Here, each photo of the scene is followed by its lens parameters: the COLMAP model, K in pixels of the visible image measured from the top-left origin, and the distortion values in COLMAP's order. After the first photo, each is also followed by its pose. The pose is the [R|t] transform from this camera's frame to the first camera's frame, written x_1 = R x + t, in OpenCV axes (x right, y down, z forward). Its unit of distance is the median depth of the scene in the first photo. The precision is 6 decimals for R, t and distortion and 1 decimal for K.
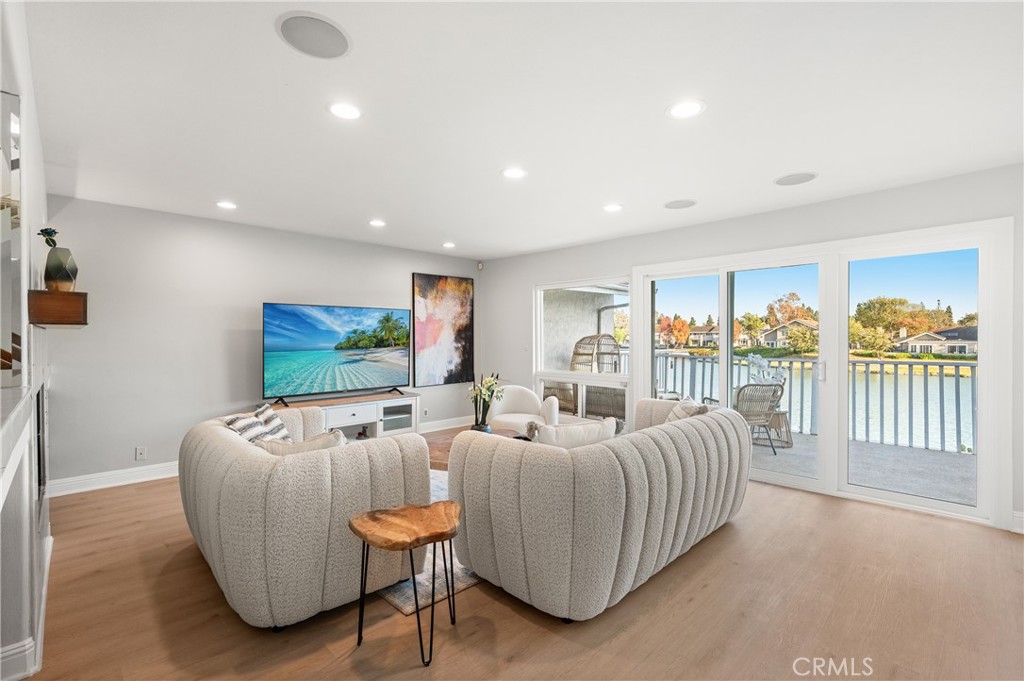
lens RADIAL K [[449.8, 0, 512.0], [0, 449.8, 340.5], [0, 0, 1]] dist [0.009748, -0.000672]
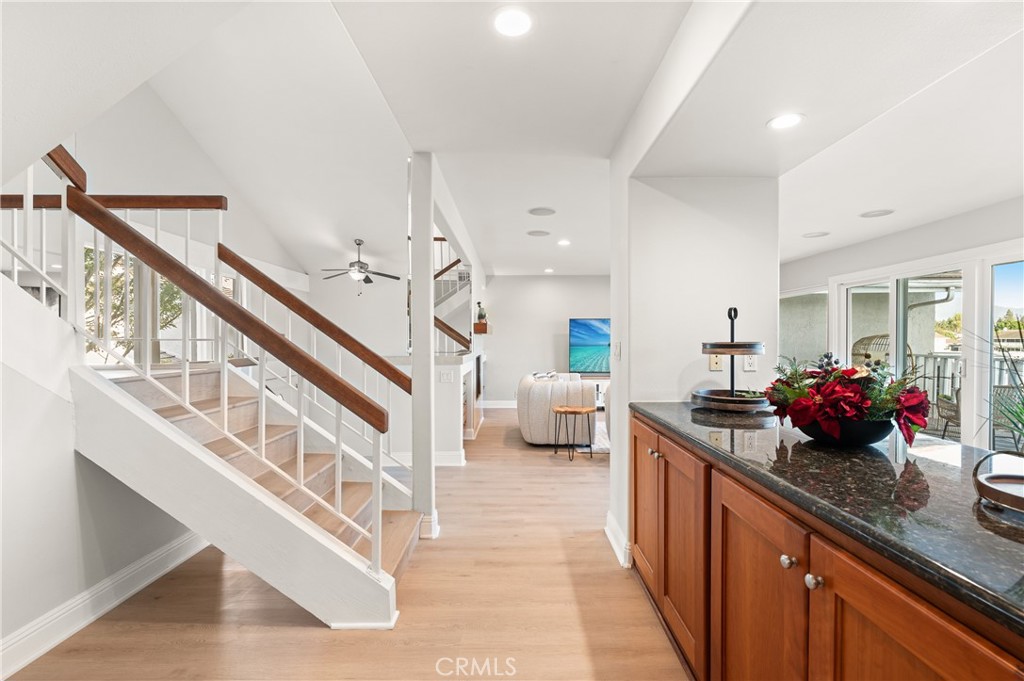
lens RADIAL K [[449.8, 0, 512.0], [0, 449.8, 340.5], [0, 0, 1]] dist [0.009748, -0.000672]
pose [[0.711033, 0.002346, -0.703154, 0.703981], [-0.005946, 0.999979, -0.002676, 0.011220], [0.703133, 0.006083, 0.711032, -0.555262]]
